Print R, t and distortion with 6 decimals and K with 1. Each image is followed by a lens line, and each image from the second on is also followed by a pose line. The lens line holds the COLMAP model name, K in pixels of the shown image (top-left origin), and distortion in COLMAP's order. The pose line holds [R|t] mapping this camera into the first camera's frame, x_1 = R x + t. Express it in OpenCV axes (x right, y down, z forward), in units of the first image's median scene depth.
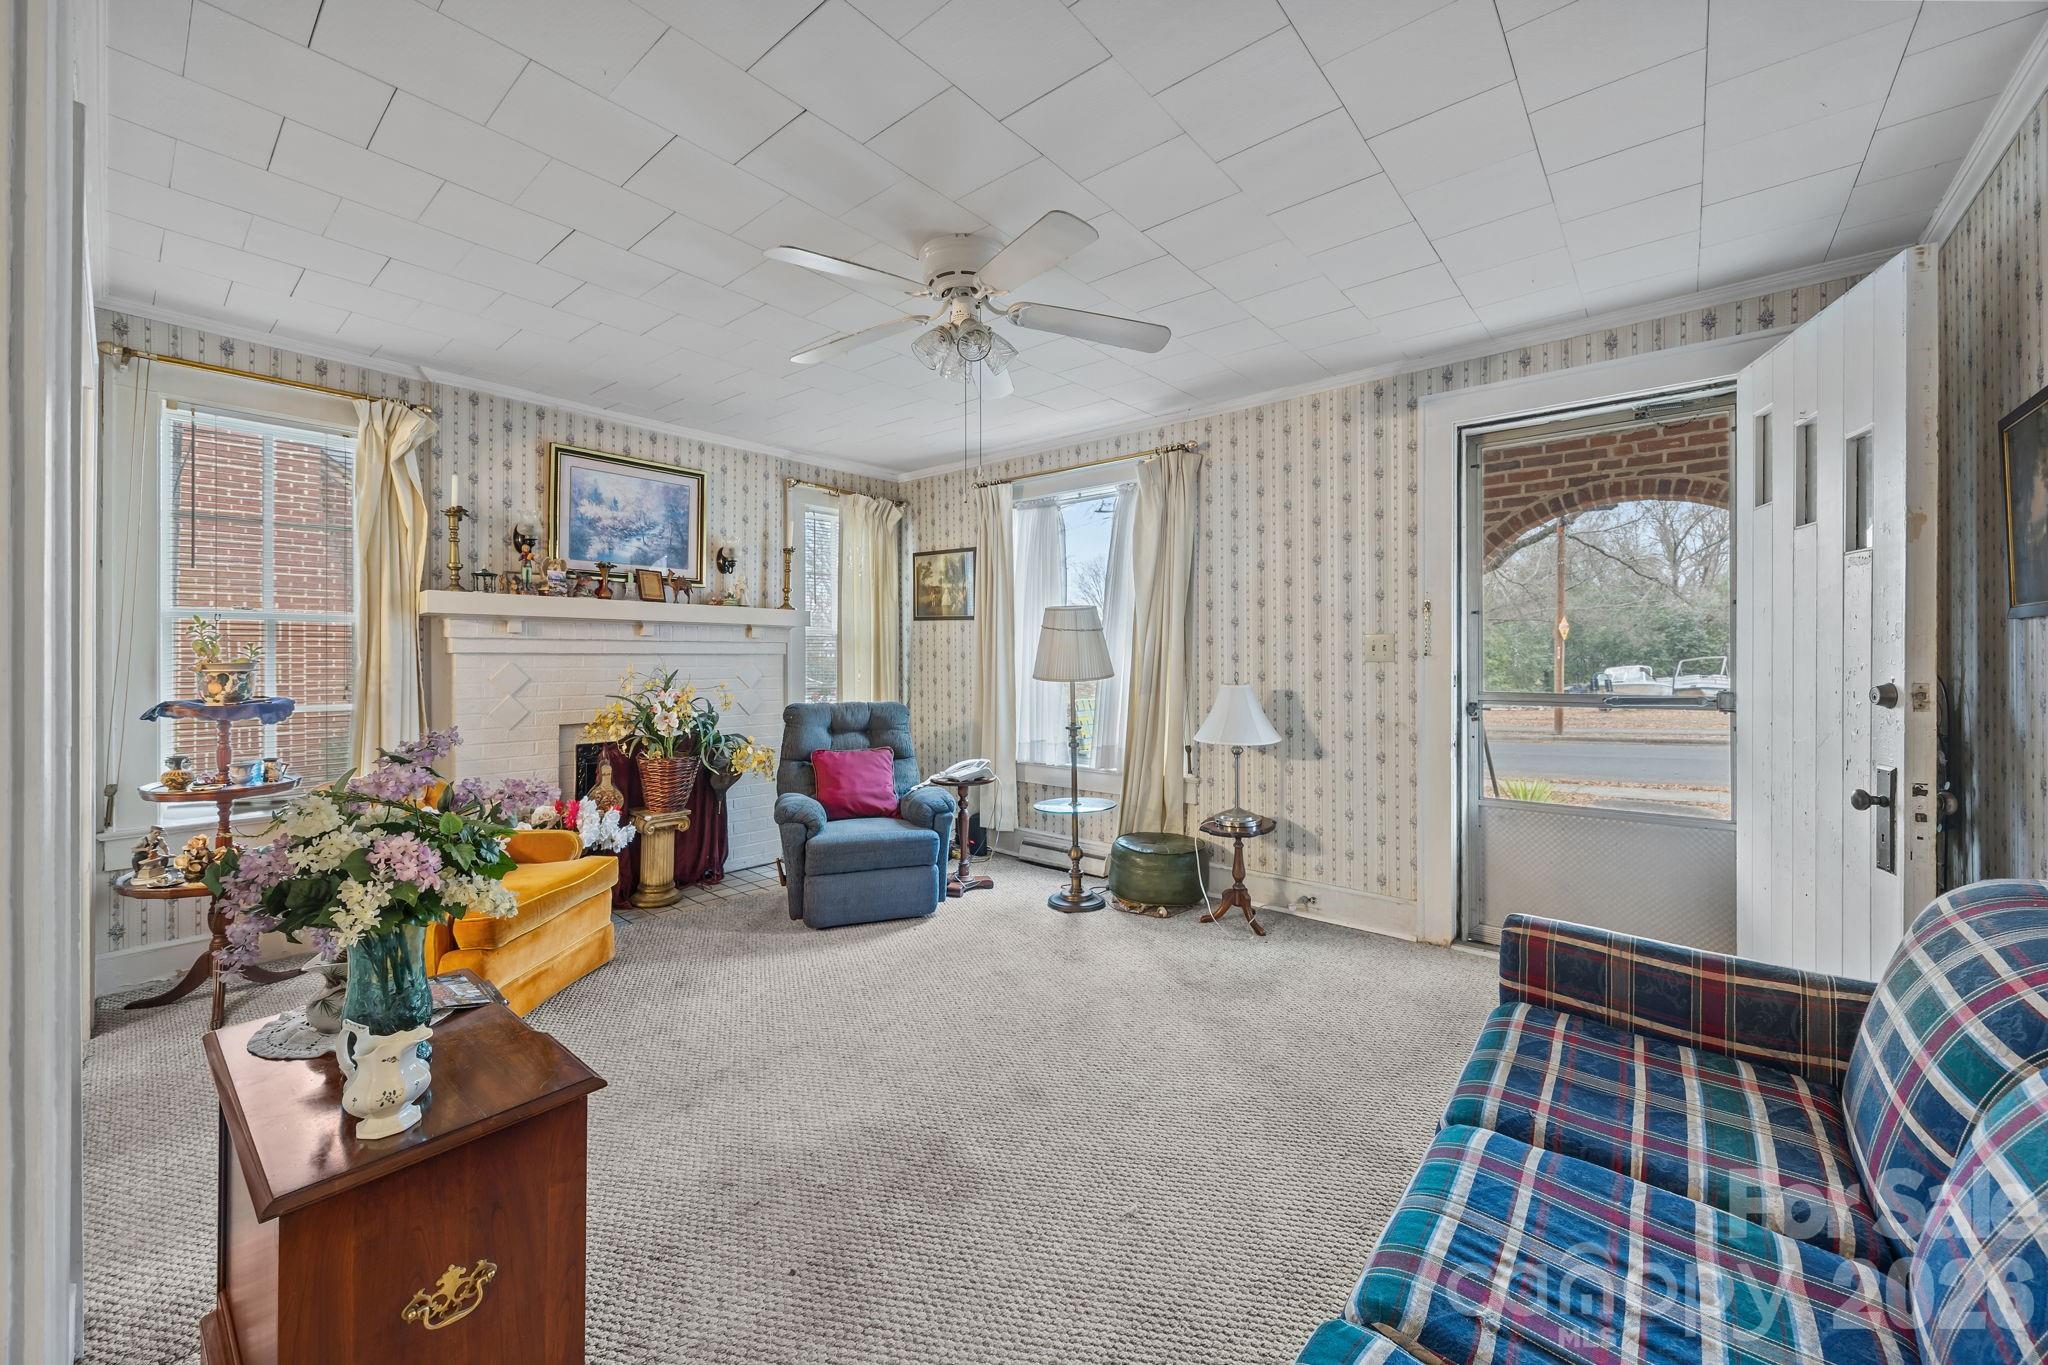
lens RADIAL K [[781.1, 0, 1022.9], [0, 781.1, 660.9], [0, 0, 1]] dist [-0.000567, -0.000347]
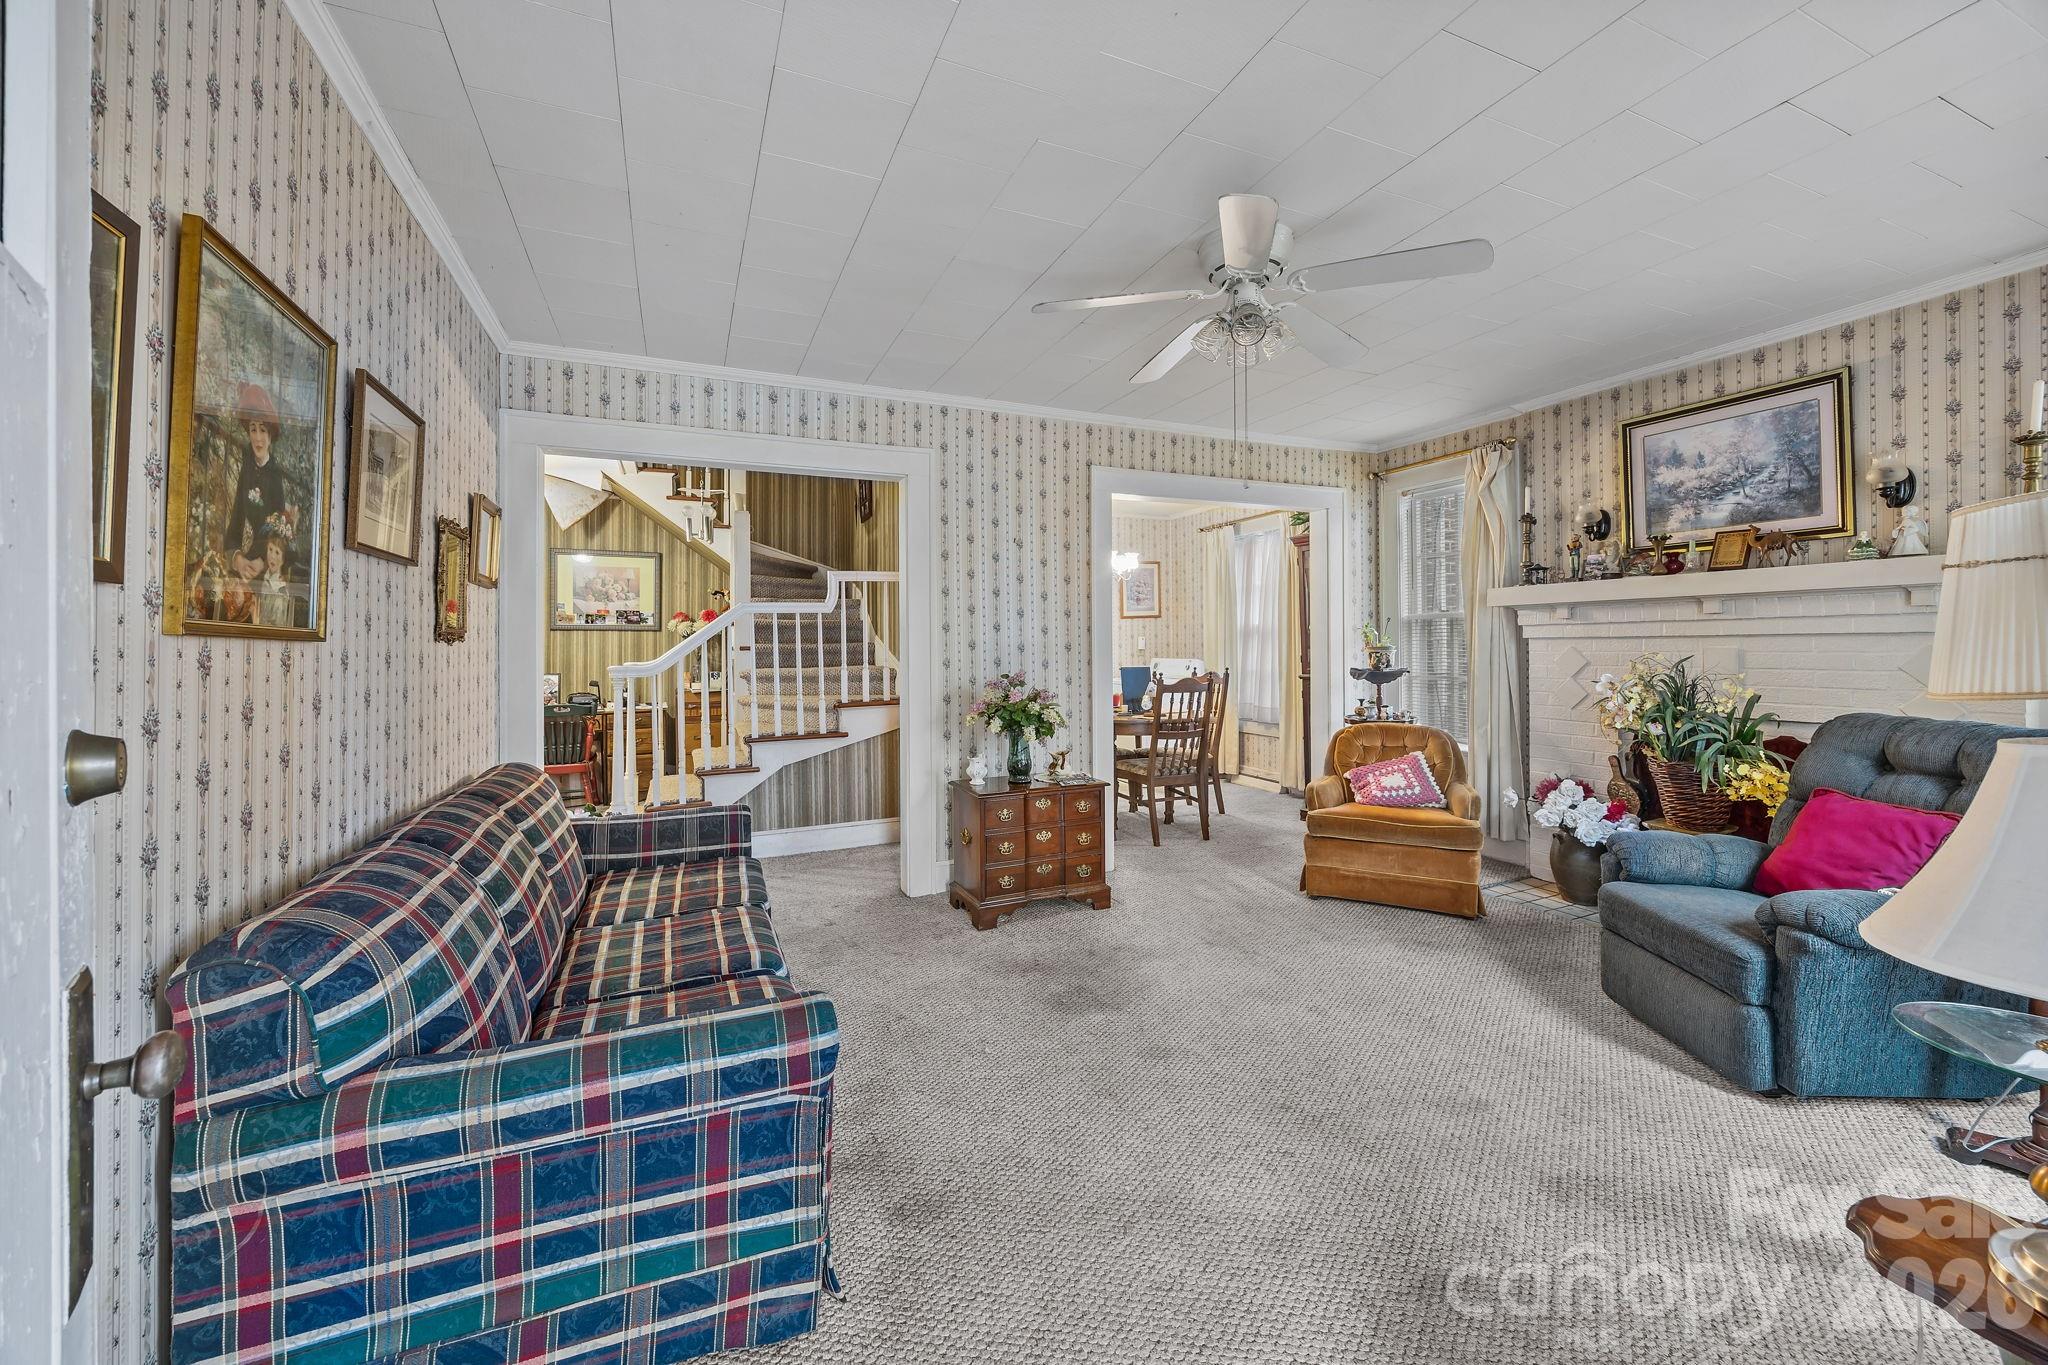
lens RADIAL K [[772.8, 0, 1019.7], [0, 772.8, 648.9], [0, 0, 1]] dist [-0.000949, -0.000135]
pose [[-0.442085, 0.009338, -0.896925, 0.569468], [0.007879, 0.999948, 0.006528, -0.005750], [0.896939, -0.004181, -0.442135, 0.709411]]
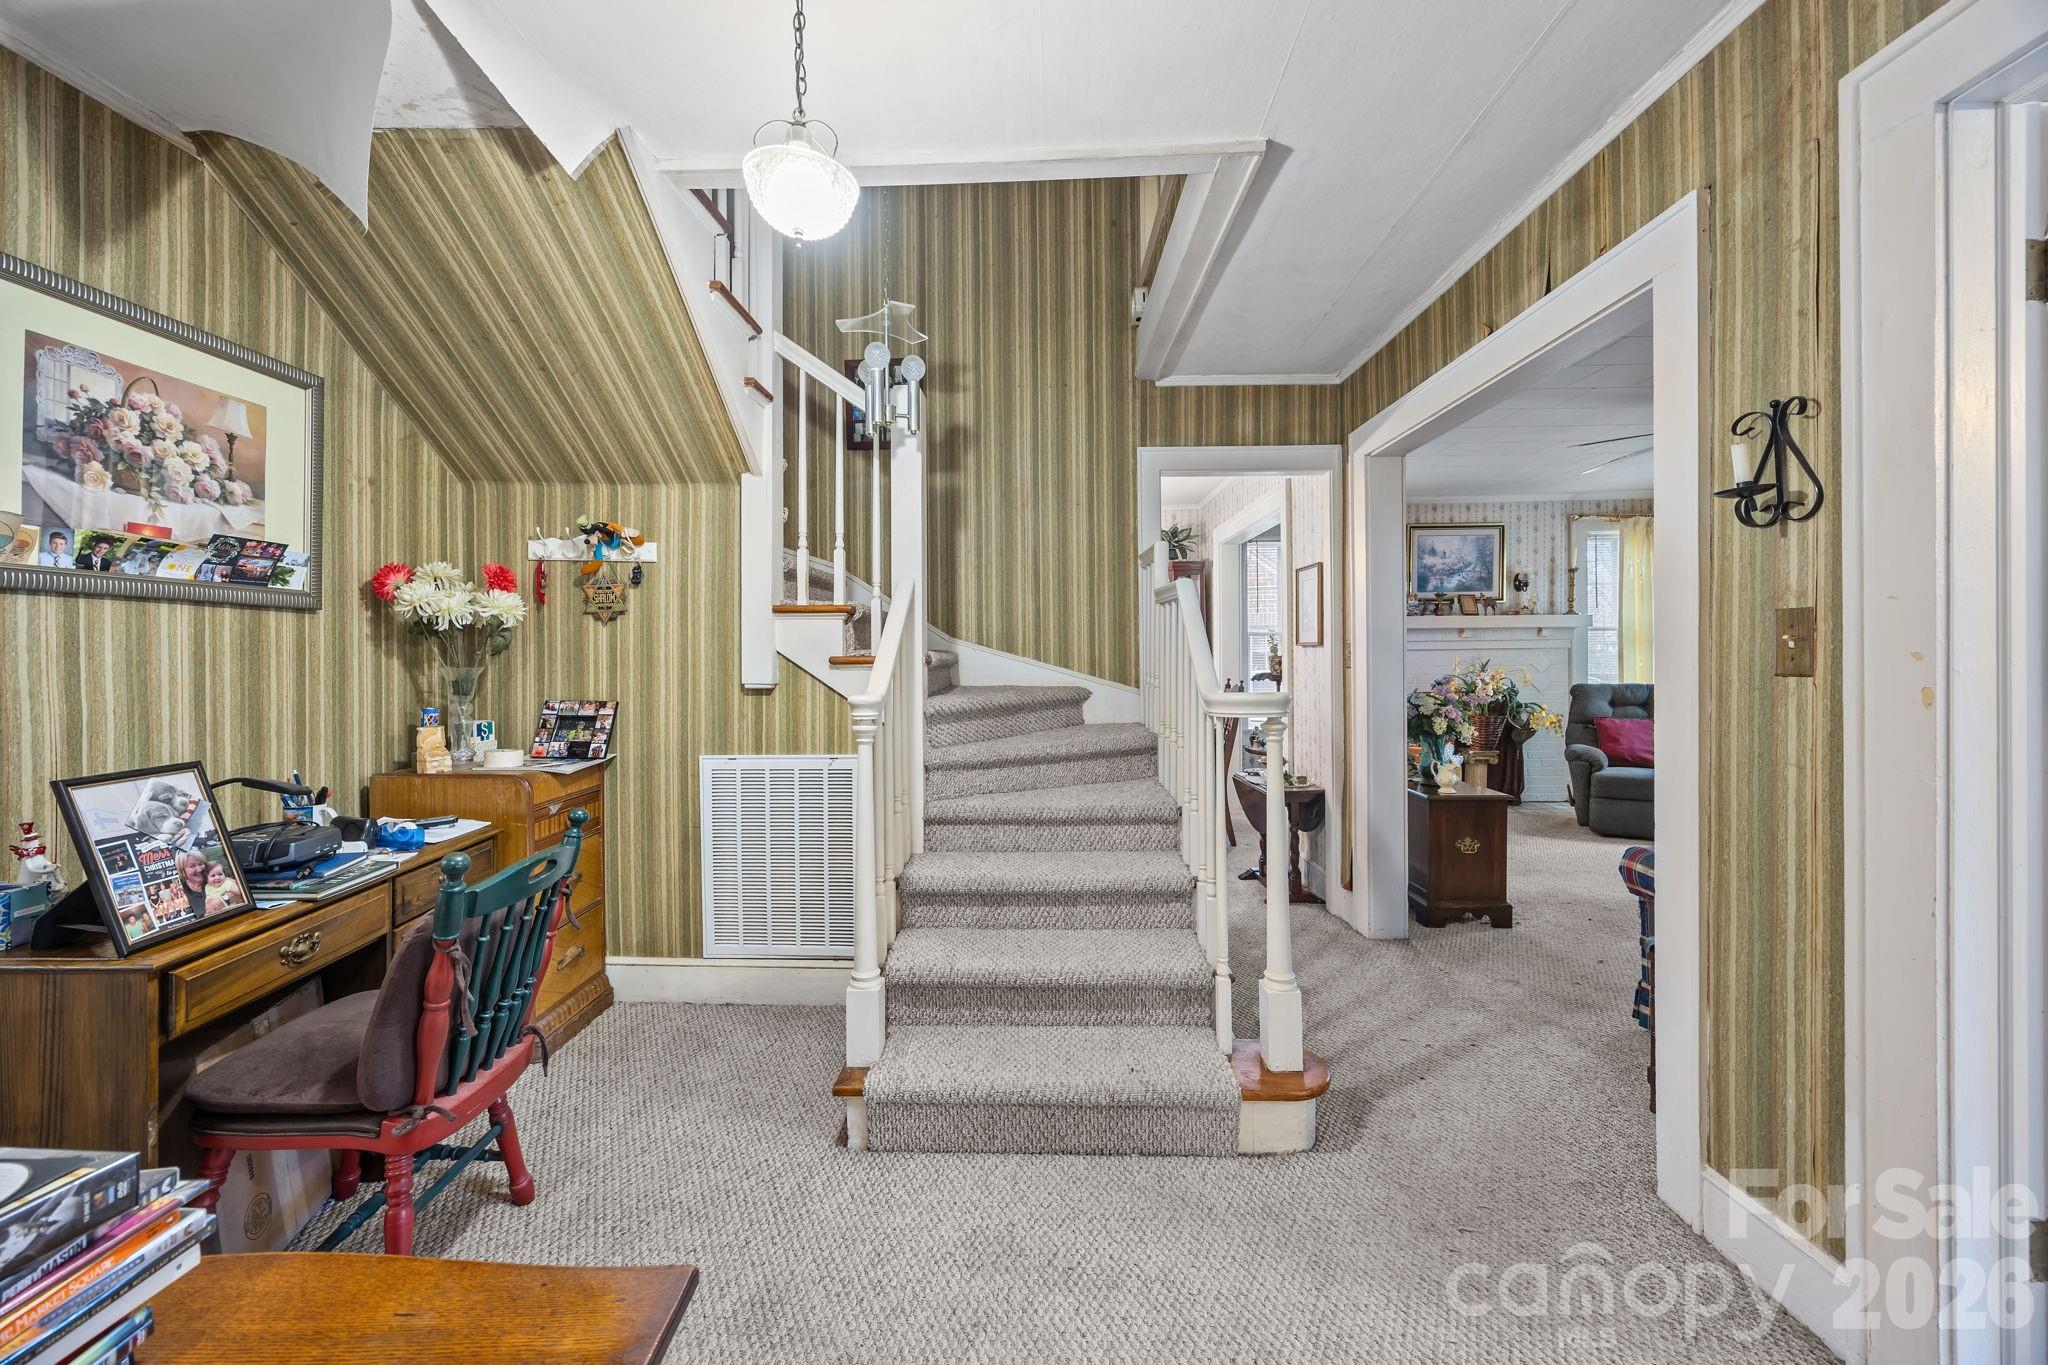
lens RADIAL K [[778.2, 0, 1013.0], [0, 778.2, 655.8], [0, 0, 1]] dist [-0.000596, -0.000156]
pose [[0.621681, 0.000376, -0.783271, 0.170763], [0.005186, 0.999976, 0.004596, -0.007259], [0.783253, -0.006919, 0.621664, -0.671320]]
